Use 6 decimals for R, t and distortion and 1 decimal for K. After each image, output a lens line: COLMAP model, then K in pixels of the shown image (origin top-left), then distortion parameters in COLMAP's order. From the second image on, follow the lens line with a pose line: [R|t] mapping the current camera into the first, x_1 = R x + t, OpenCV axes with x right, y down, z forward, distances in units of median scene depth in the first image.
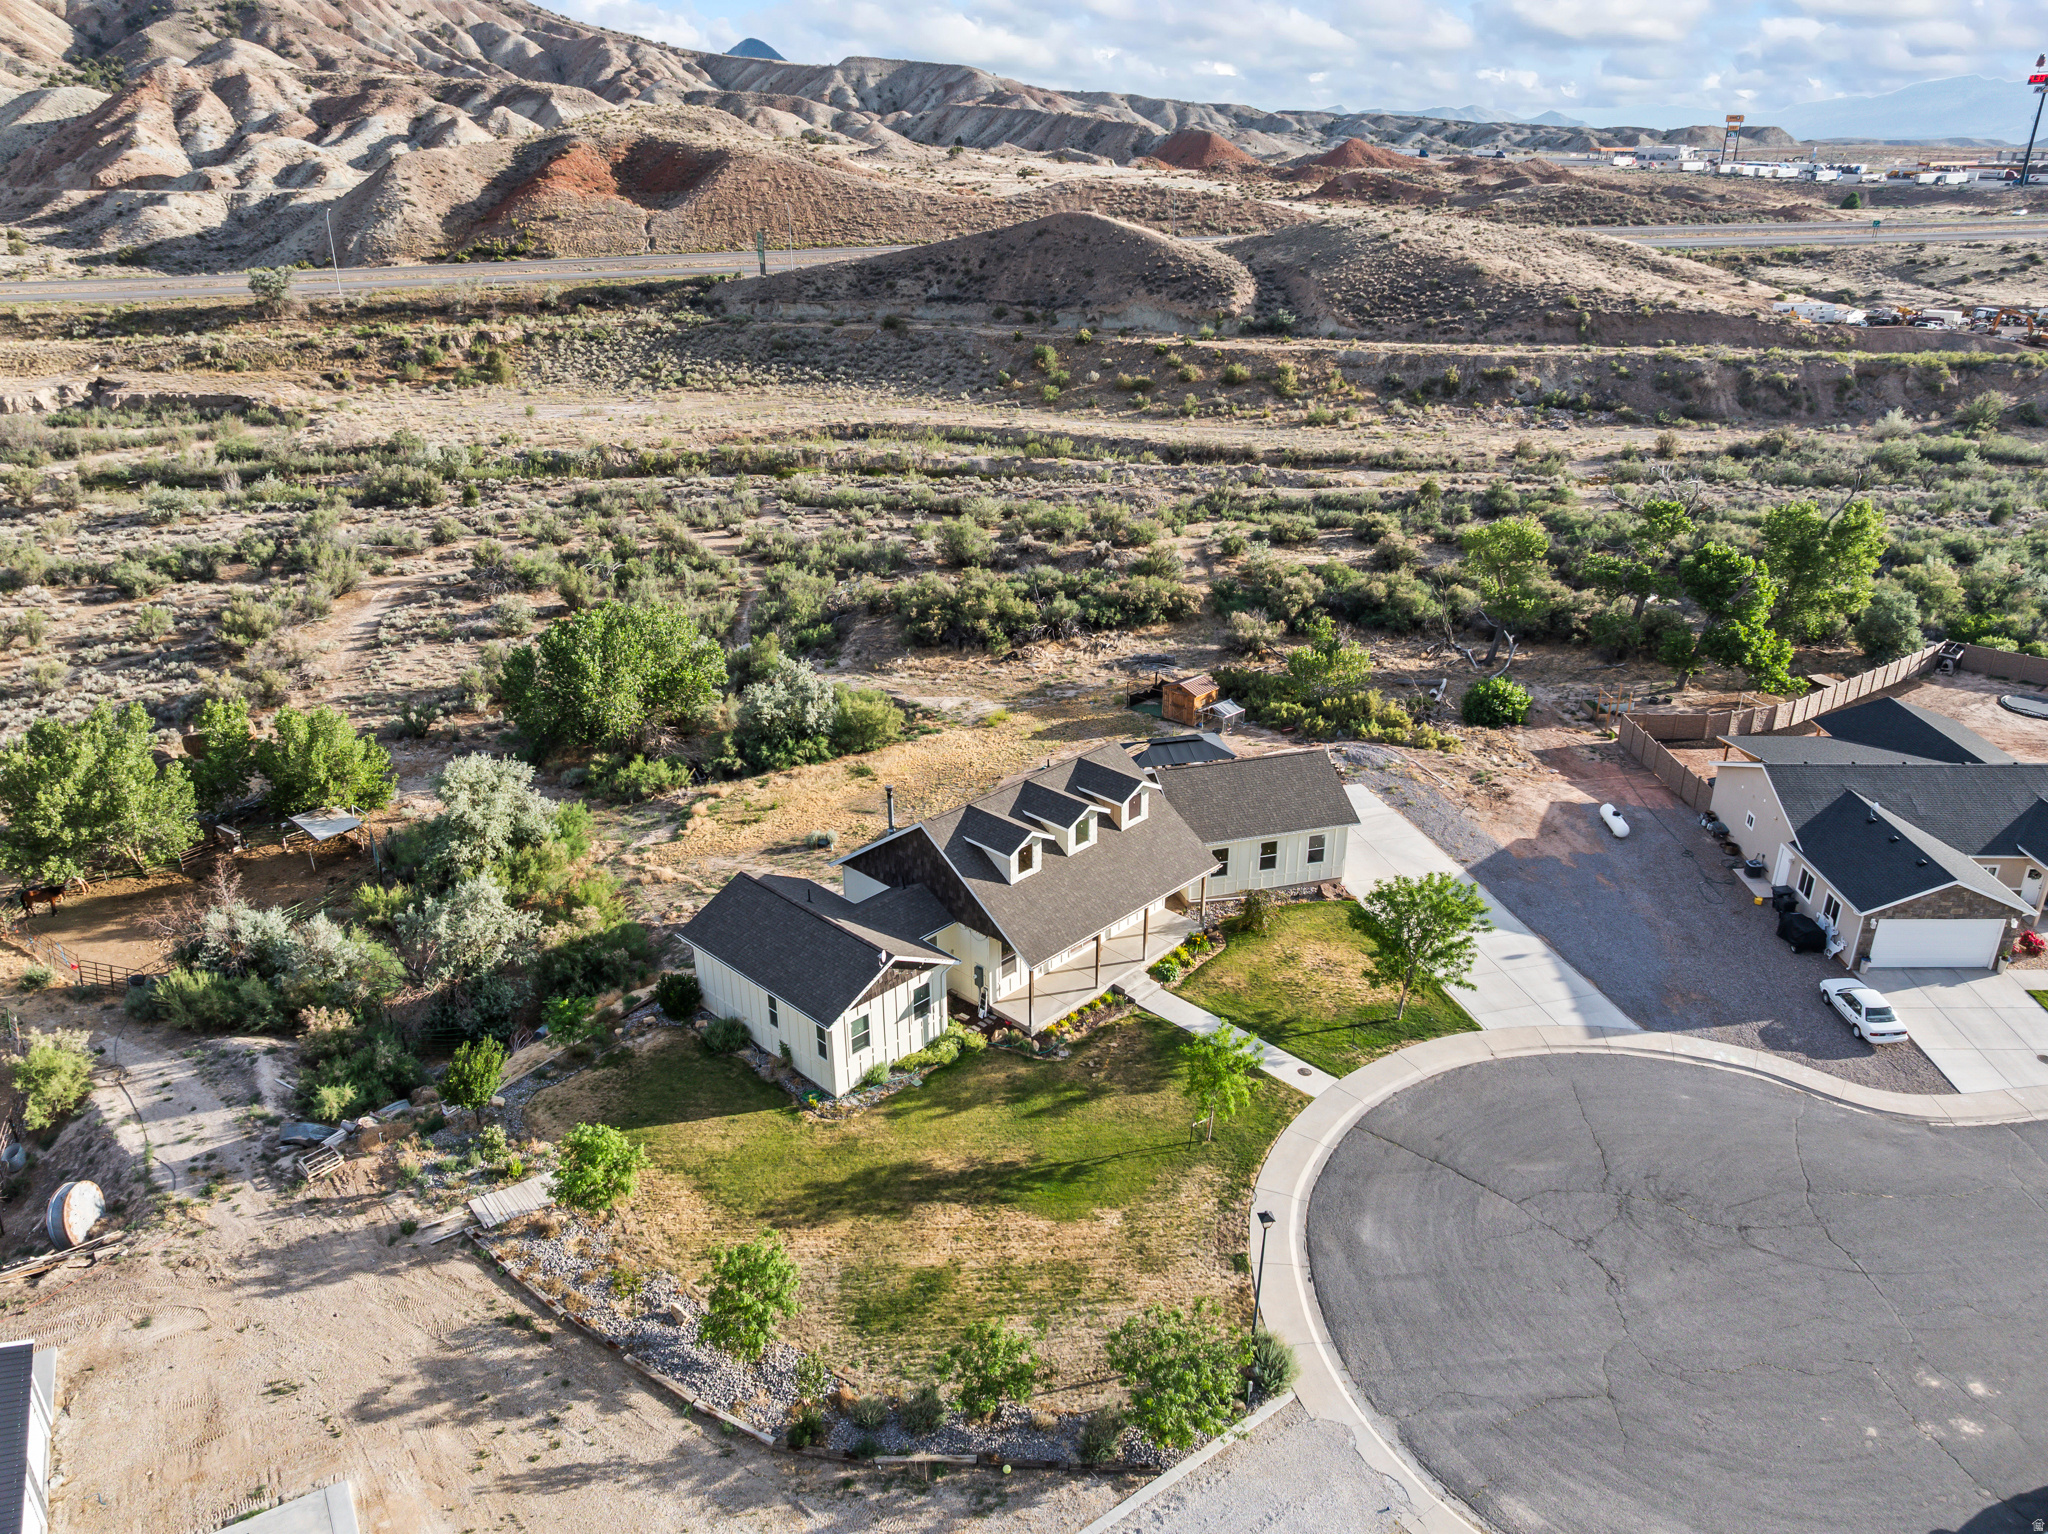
lens RADIAL K [[1441.2, 0, 1034.1], [0, 1441.2, 757.6], [0, 0, 1]] dist [-0.037820, 0.002454]
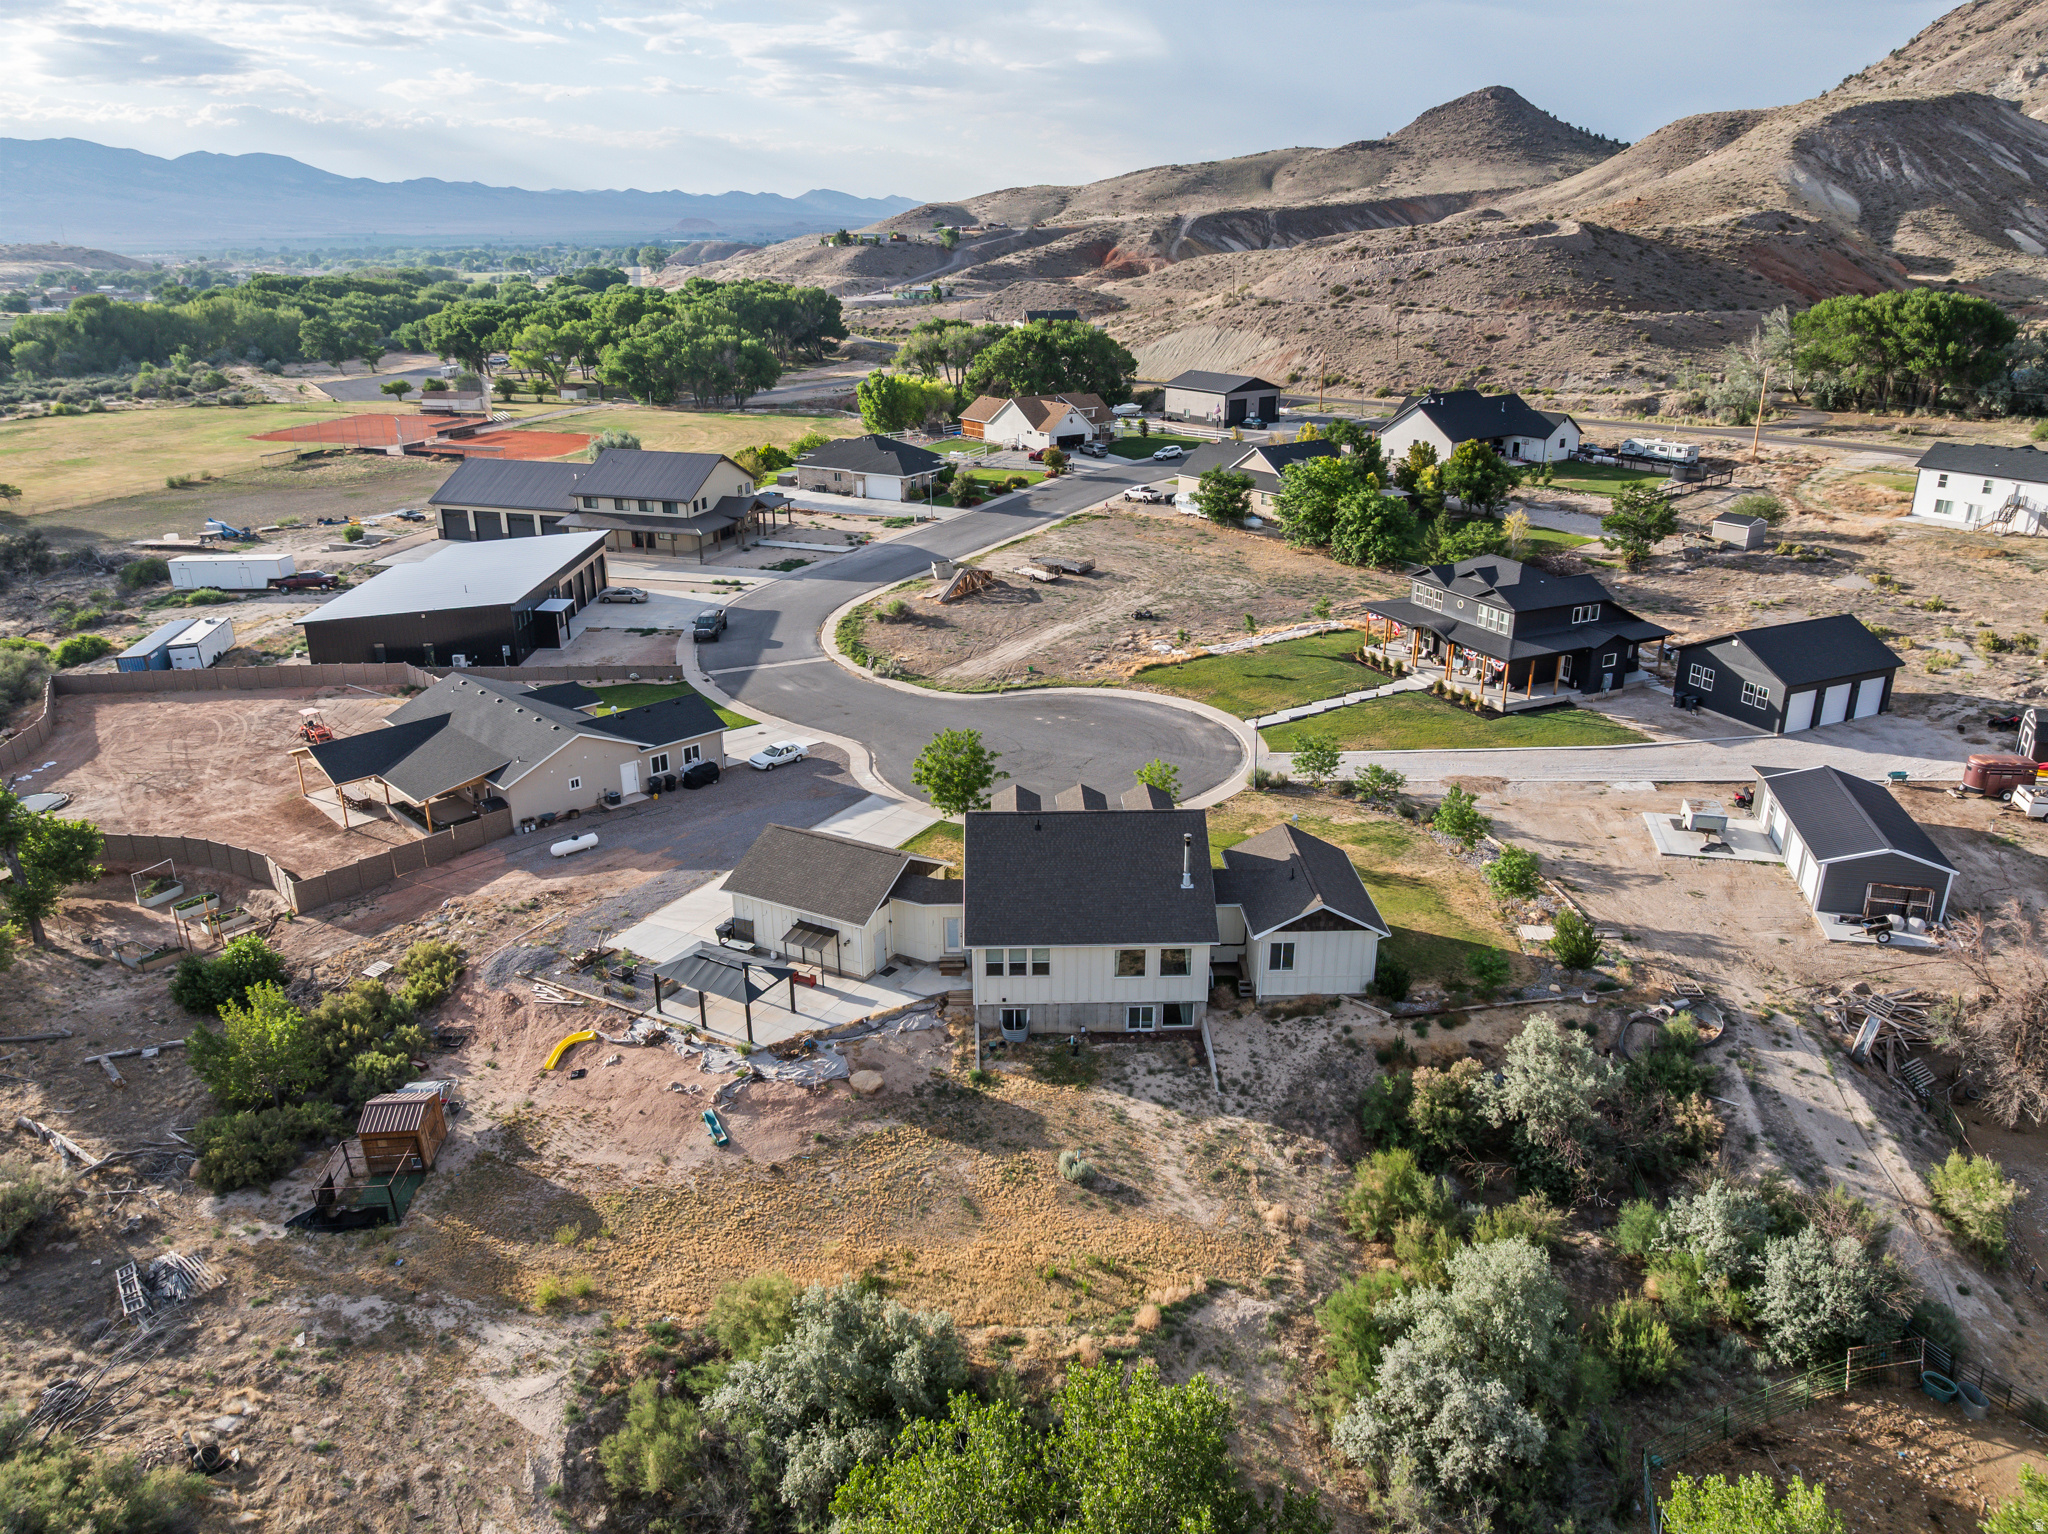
lens RADIAL K [[1439.3, 0, 1032.5], [0, 1439.3, 755.5], [0, 0, 1]] dist [-0.023986, -0.025361]
pose [[-0.714763, -0.240328, 0.656777, -0.544644], [0.281291, 0.761004, 0.584592, -0.531022], [-0.640304, 0.602591, -0.476336, 1.164654]]
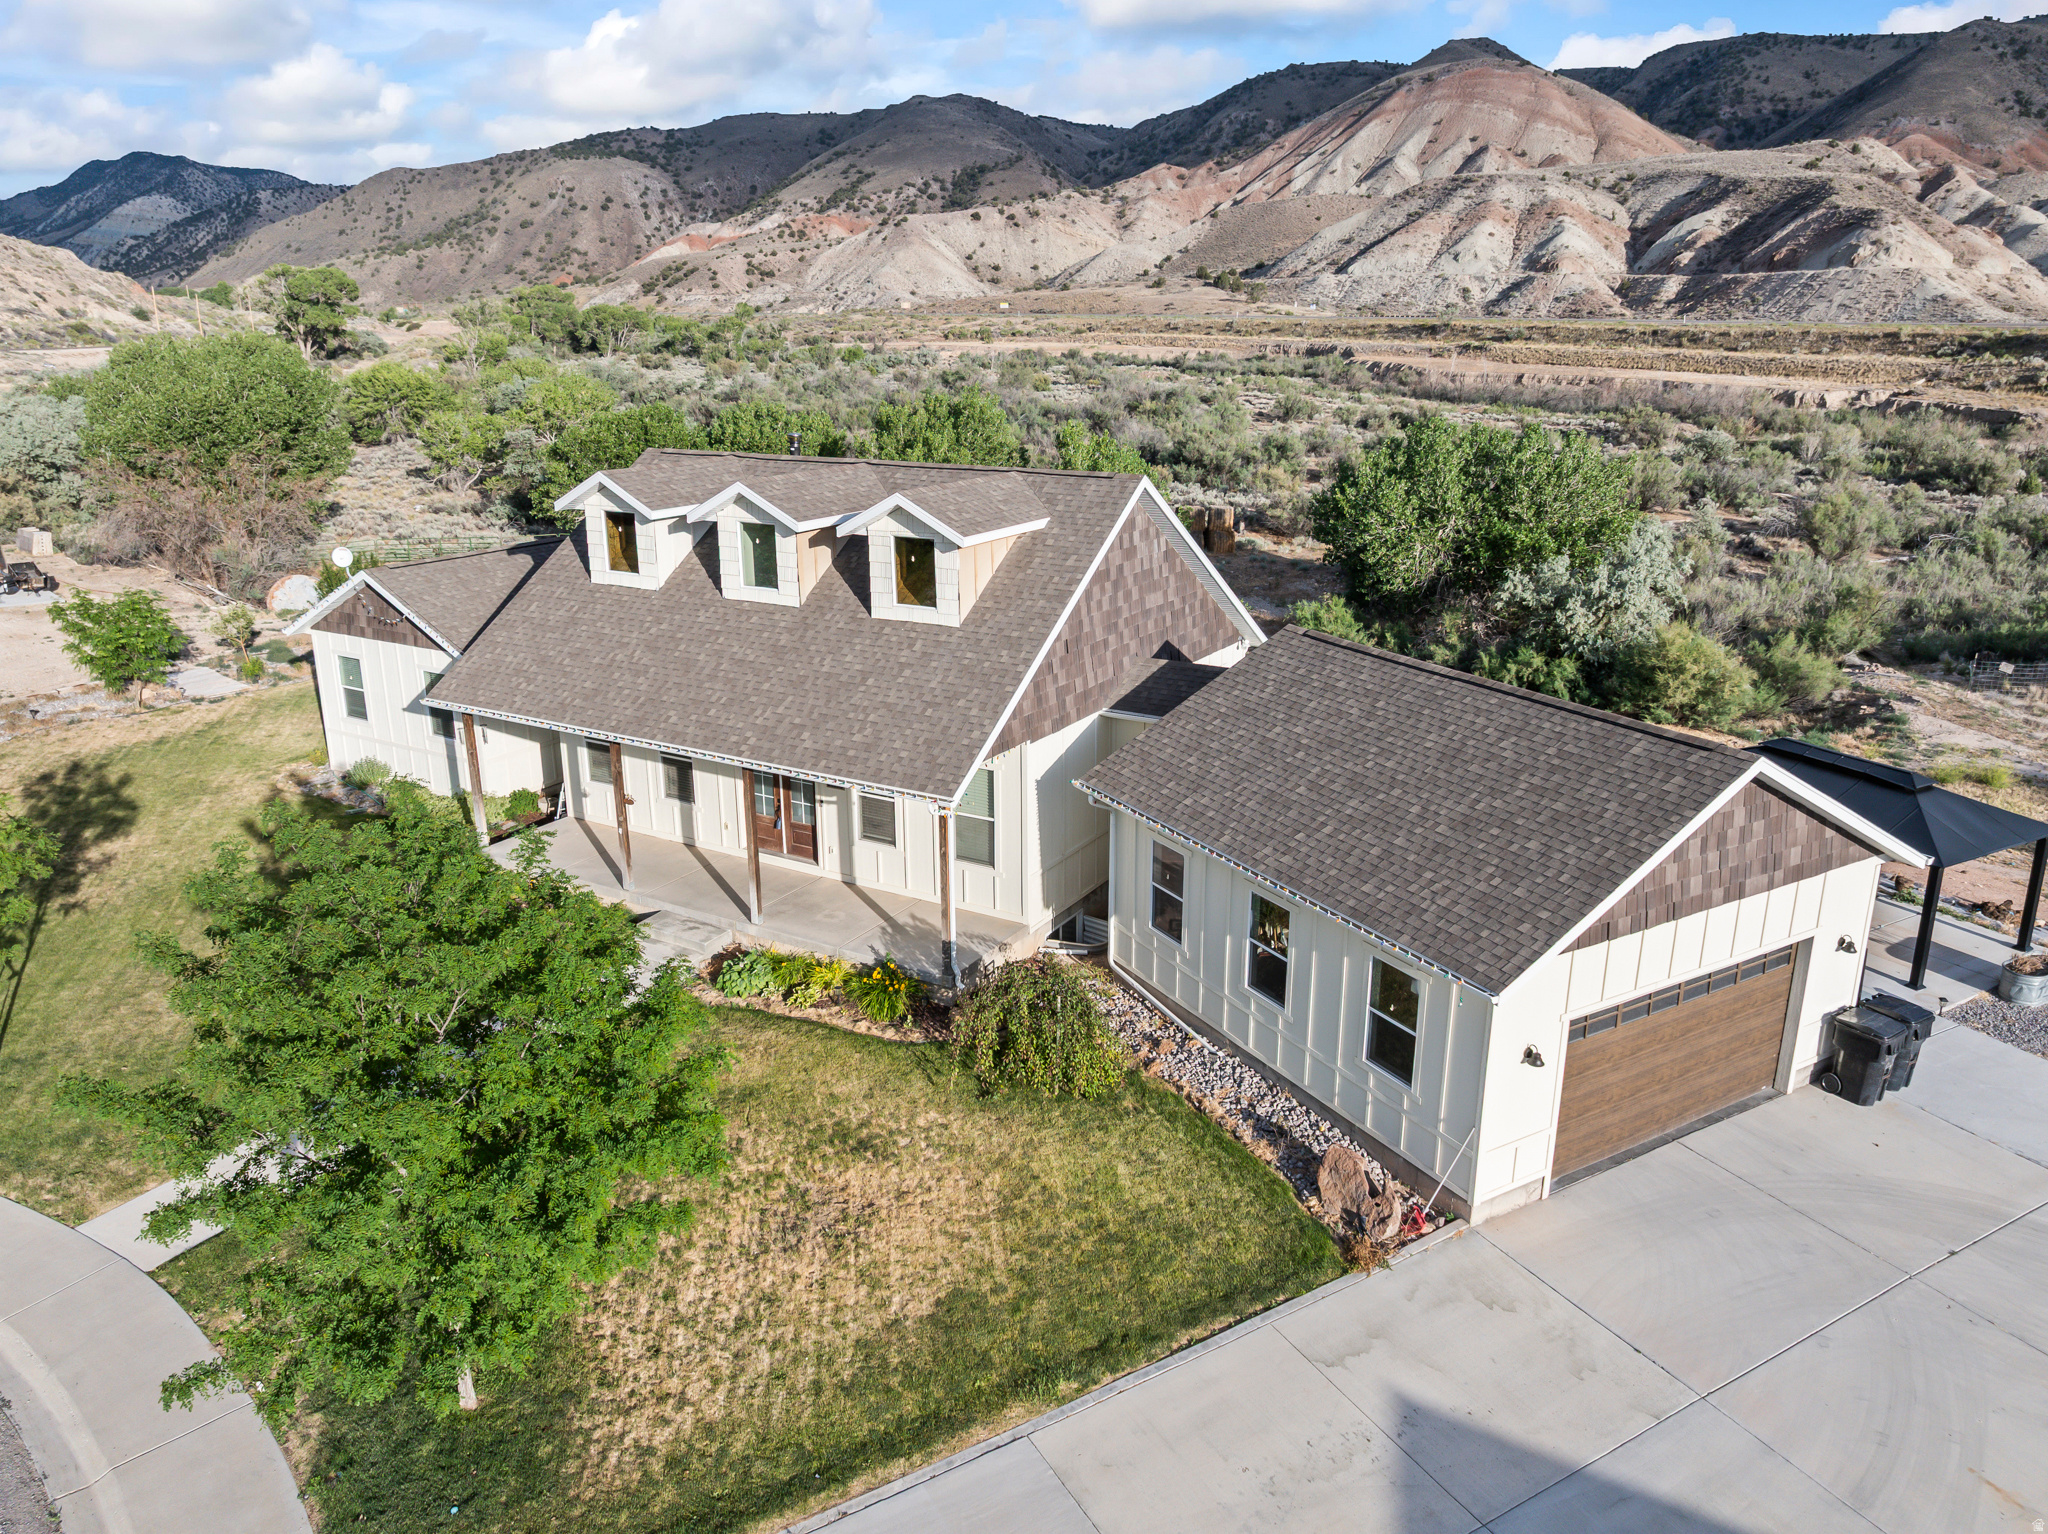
lens RADIAL K [[1441.2, 0, 1034.1], [0, 1441.2, 757.6], [0, 0, 1]] dist [-0.037820, 0.002454]
pose [[0.233427, 0.285565, -0.929497, 0.341074], [-0.382657, 0.905752, 0.182172, -0.002333], [0.893916, 0.313155, 0.320701, 0.698833]]
